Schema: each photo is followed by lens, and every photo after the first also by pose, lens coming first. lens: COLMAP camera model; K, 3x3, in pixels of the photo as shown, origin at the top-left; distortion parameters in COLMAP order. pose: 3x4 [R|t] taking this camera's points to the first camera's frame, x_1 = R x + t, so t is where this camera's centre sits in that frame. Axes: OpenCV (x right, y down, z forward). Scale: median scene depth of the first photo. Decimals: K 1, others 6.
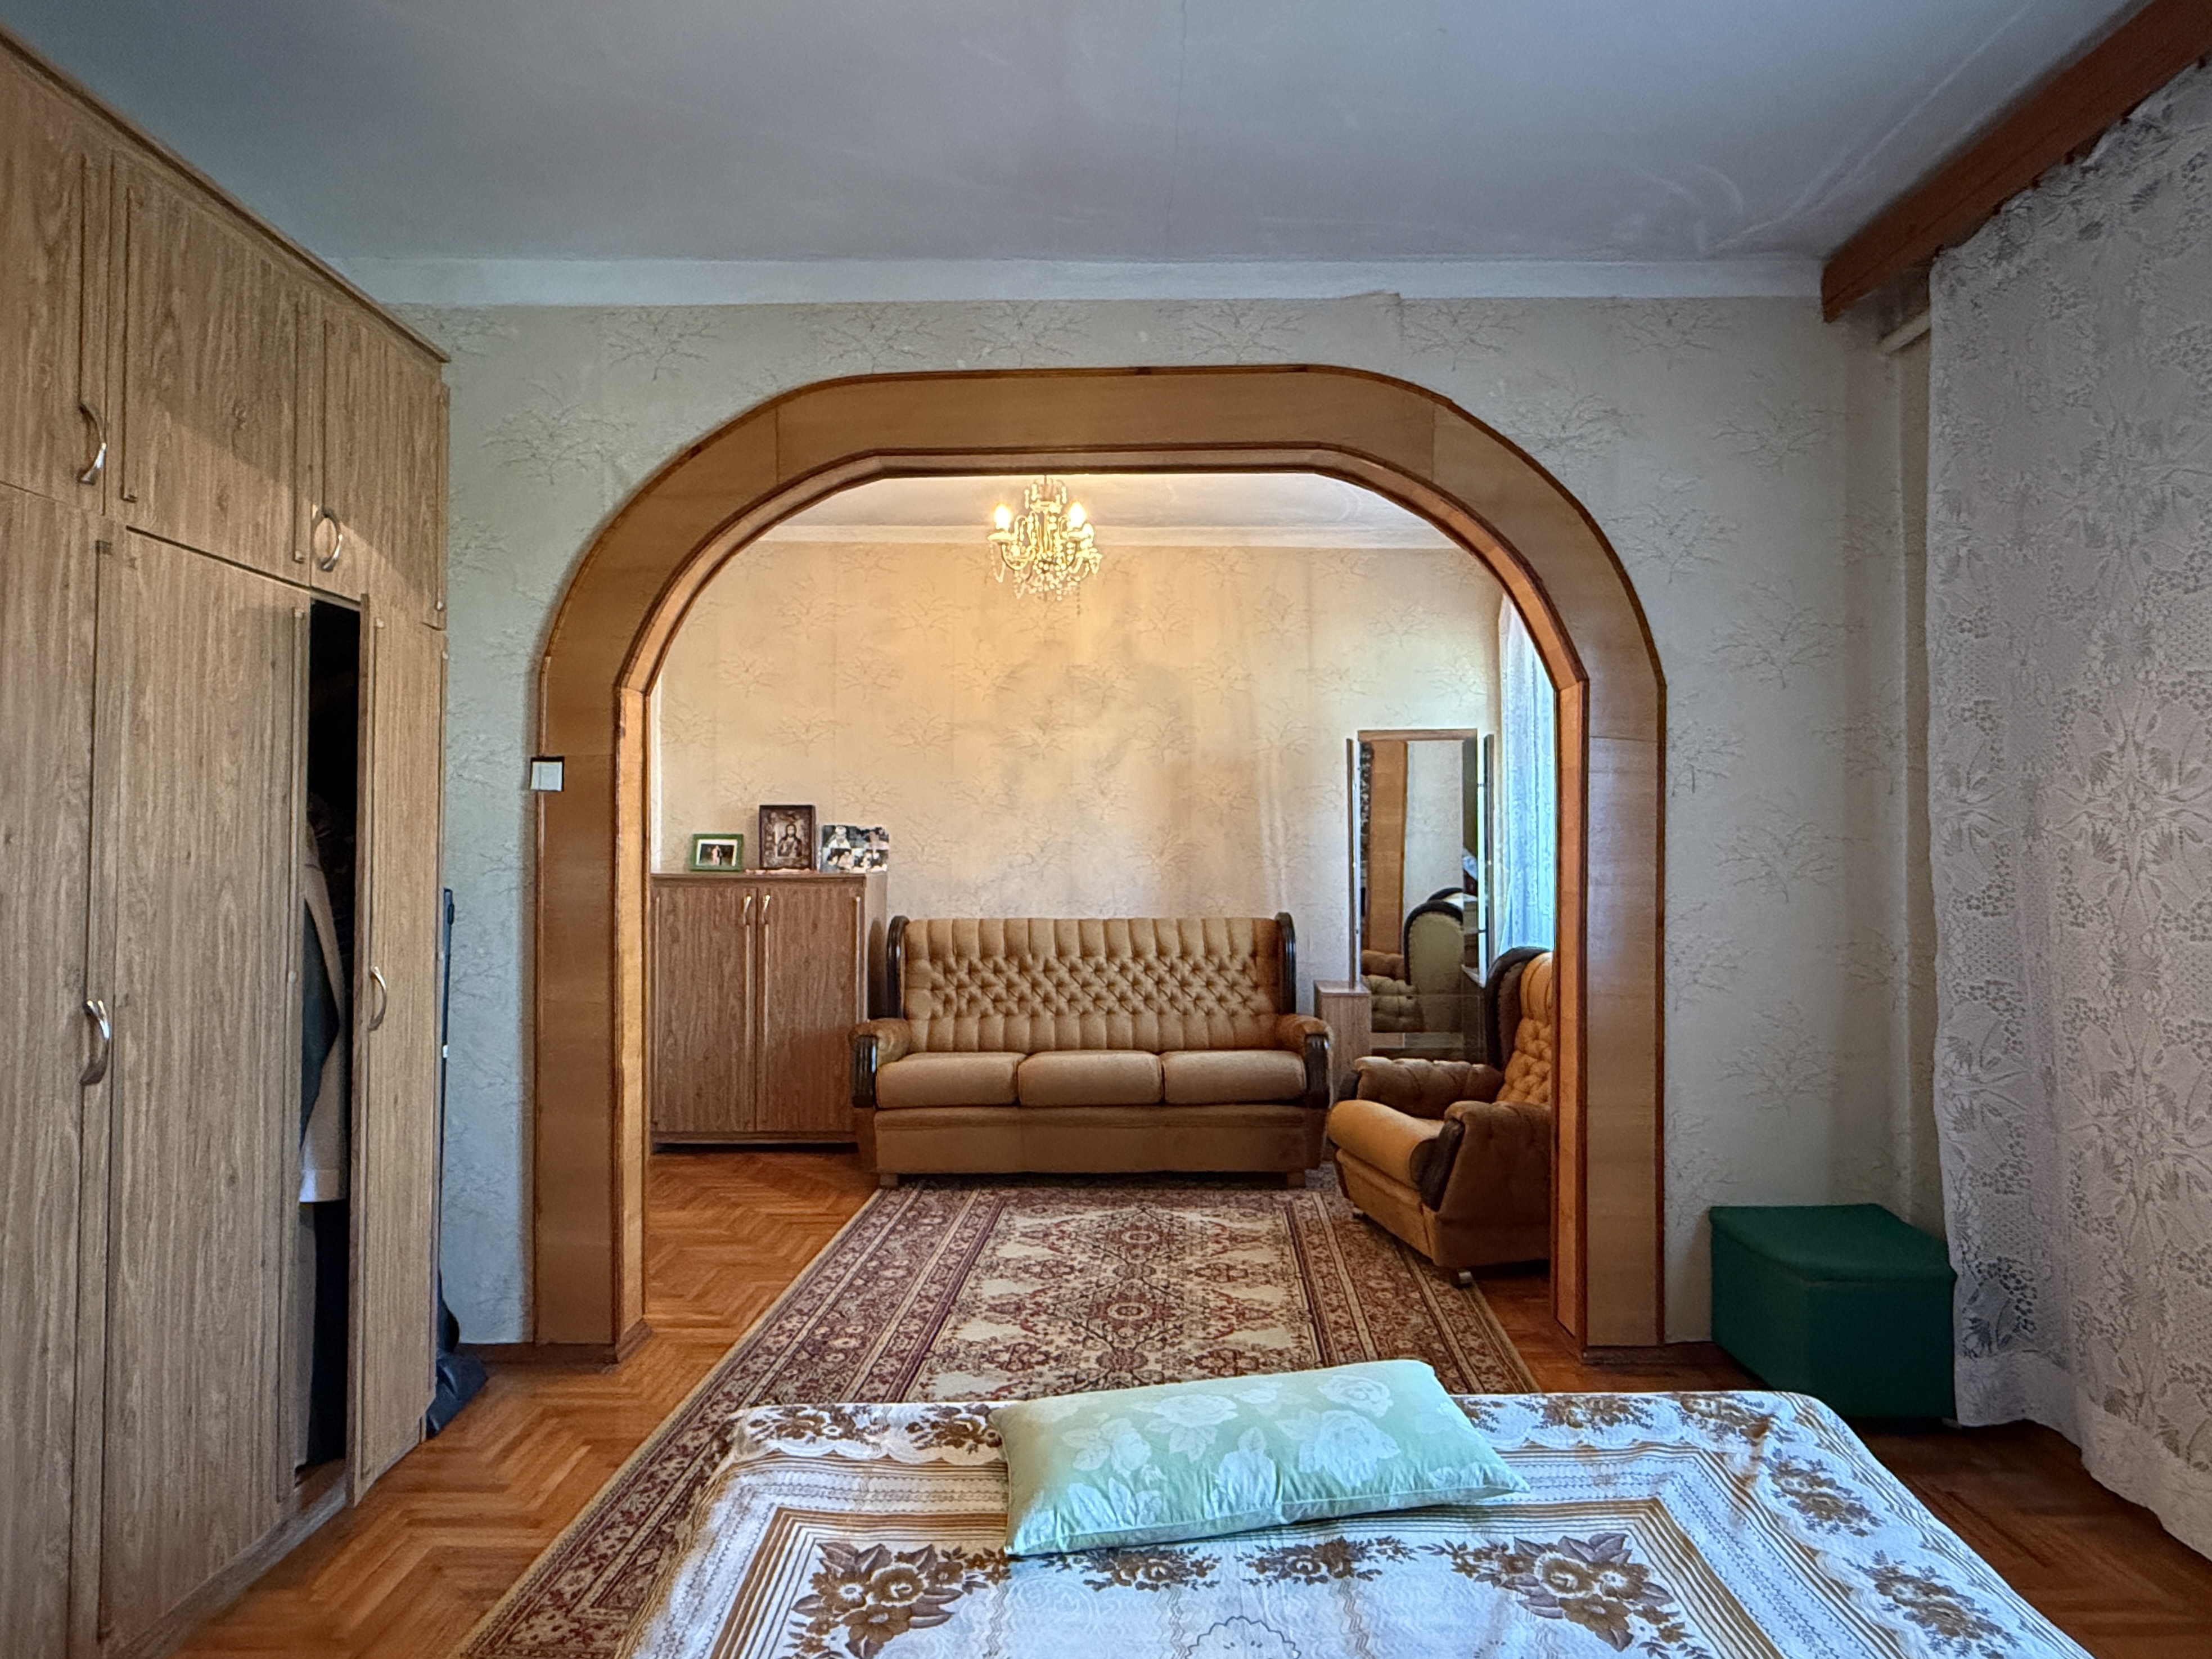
lens RADIAL K [[1177.3, 0, 1100.8], [0, 1177.3, 830.0], [0, 0, 1]] dist [0.002504, 0.000654]
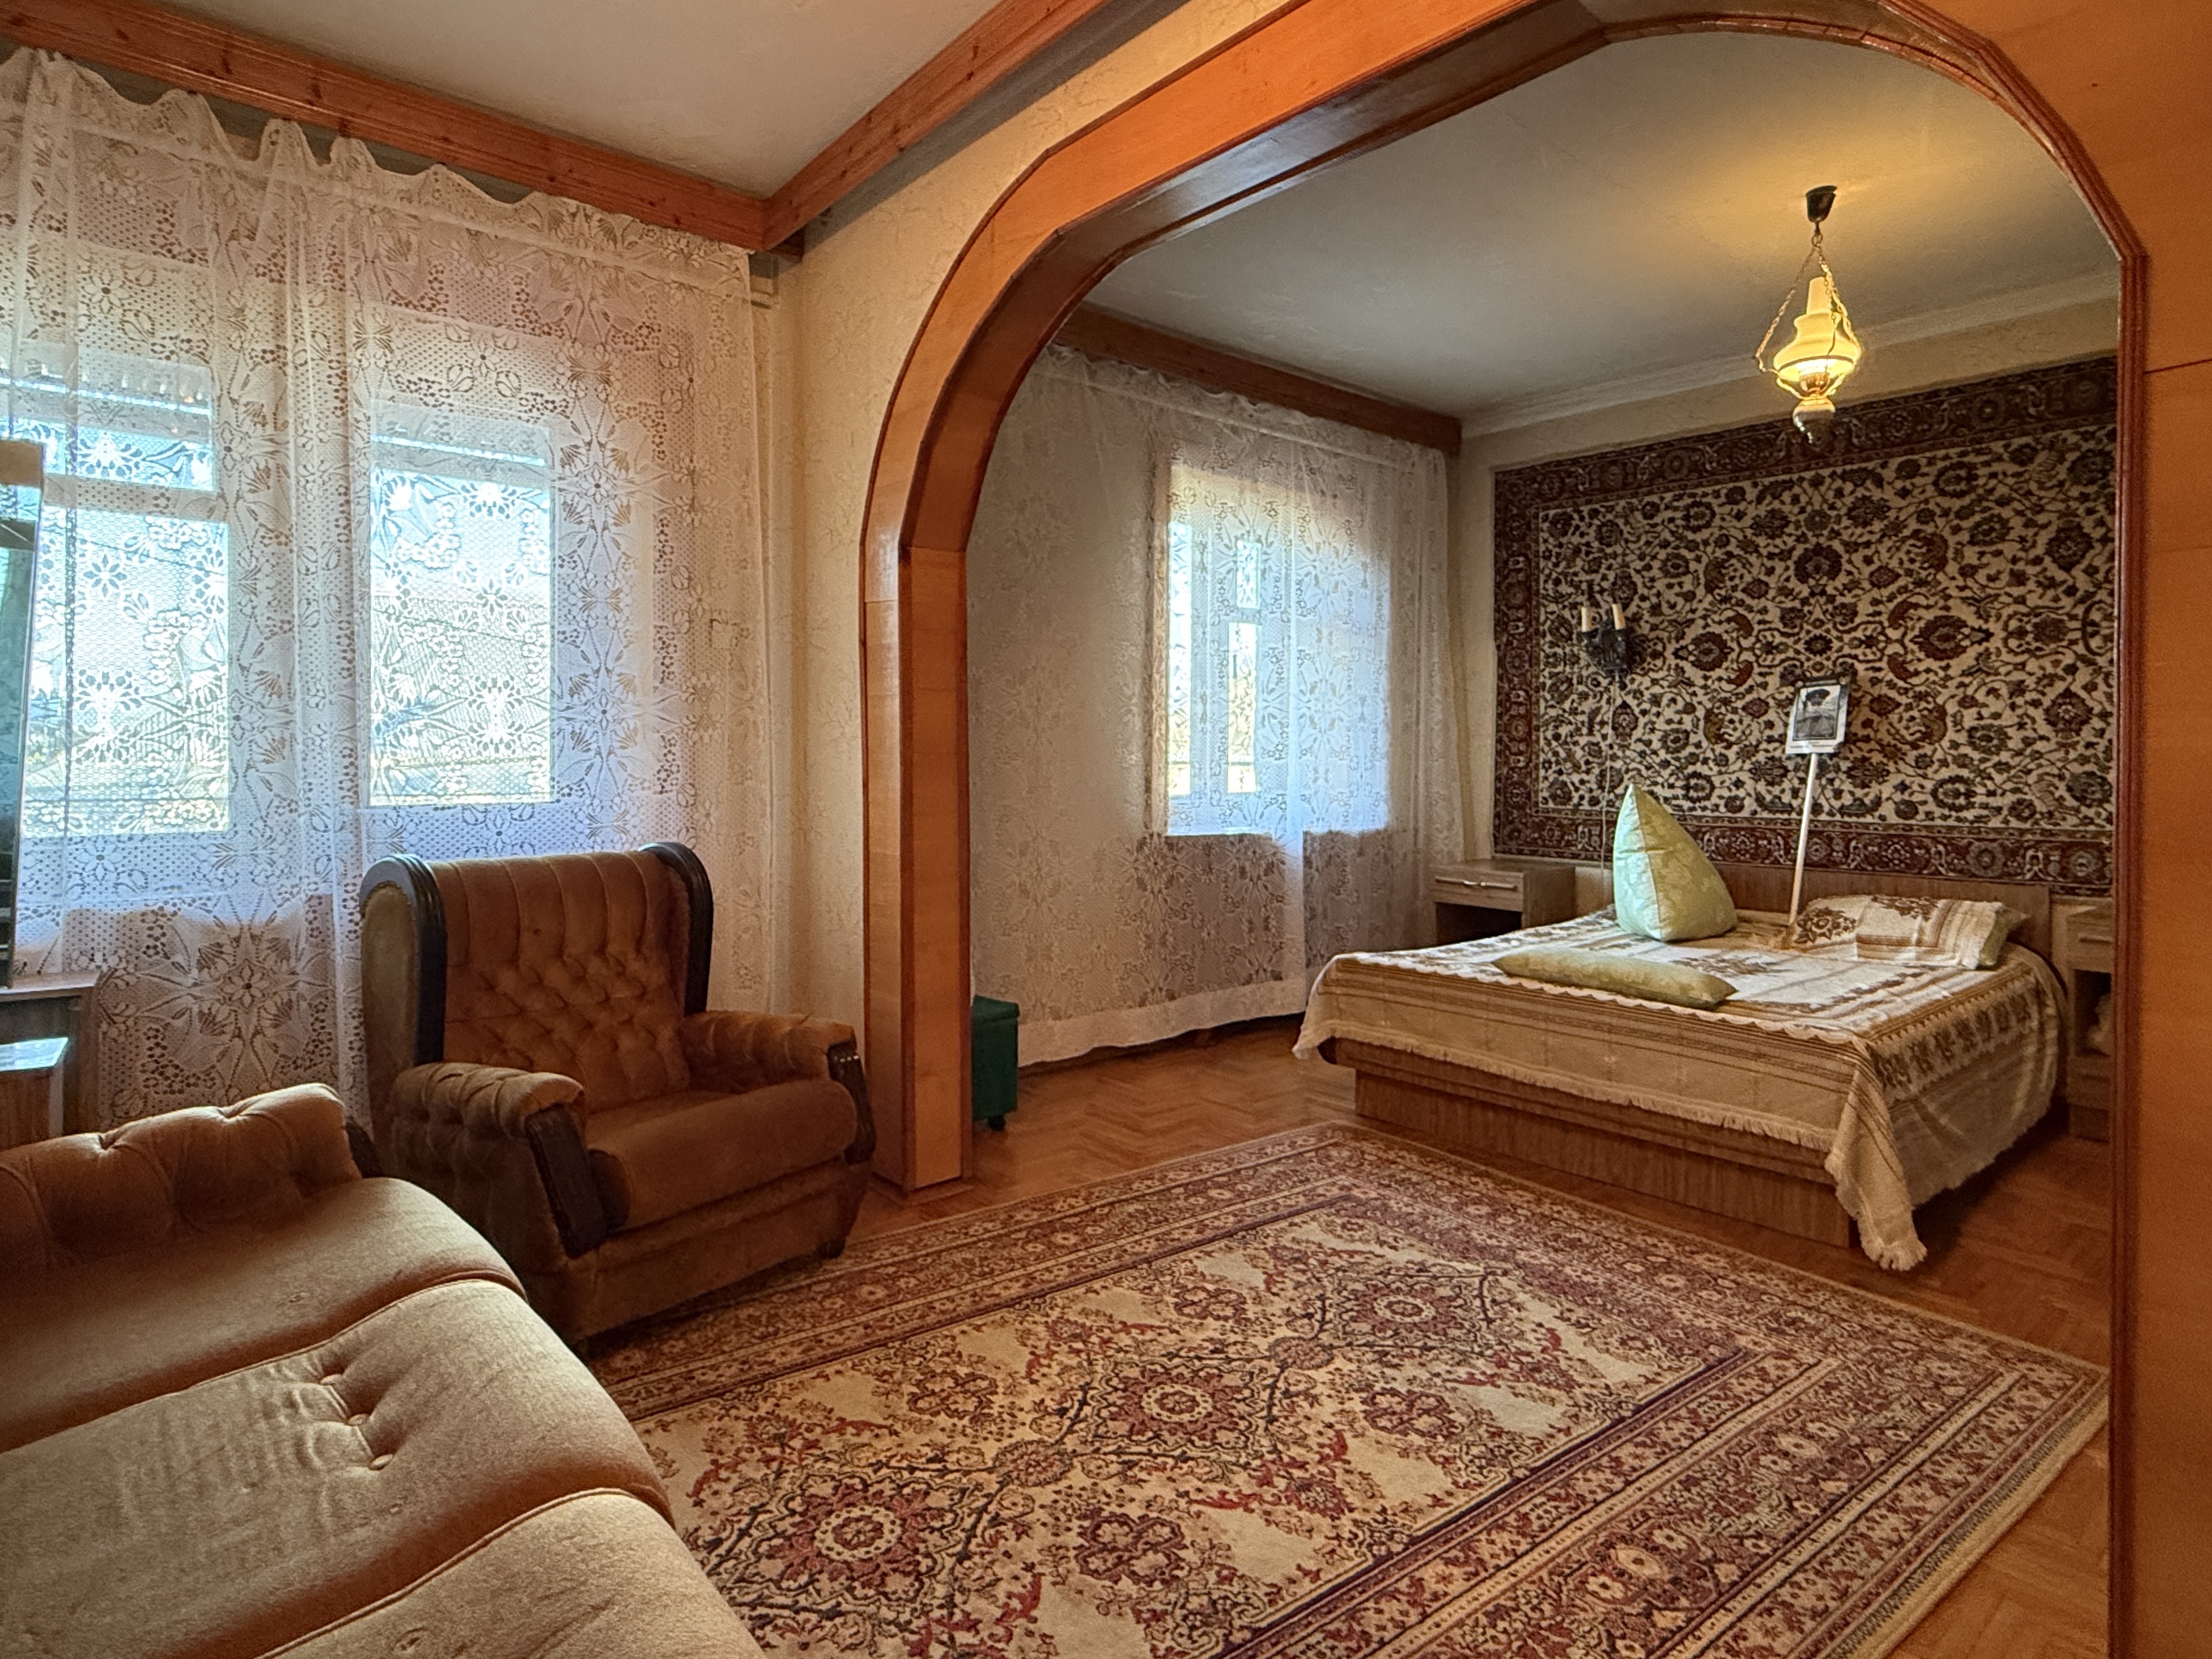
lens RADIAL K [[1182.7, 0, 1106.4], [0, 1182.7, 819.4], [0, 0, 1]] dist [0.000010, 0.000797]
pose [[-0.649277, -0.046840, 0.759109, -0.447232], [-0.015608, 0.998712, 0.048274, 0.056294], [-0.760392, 0.019495, -0.649172, 1.498103]]
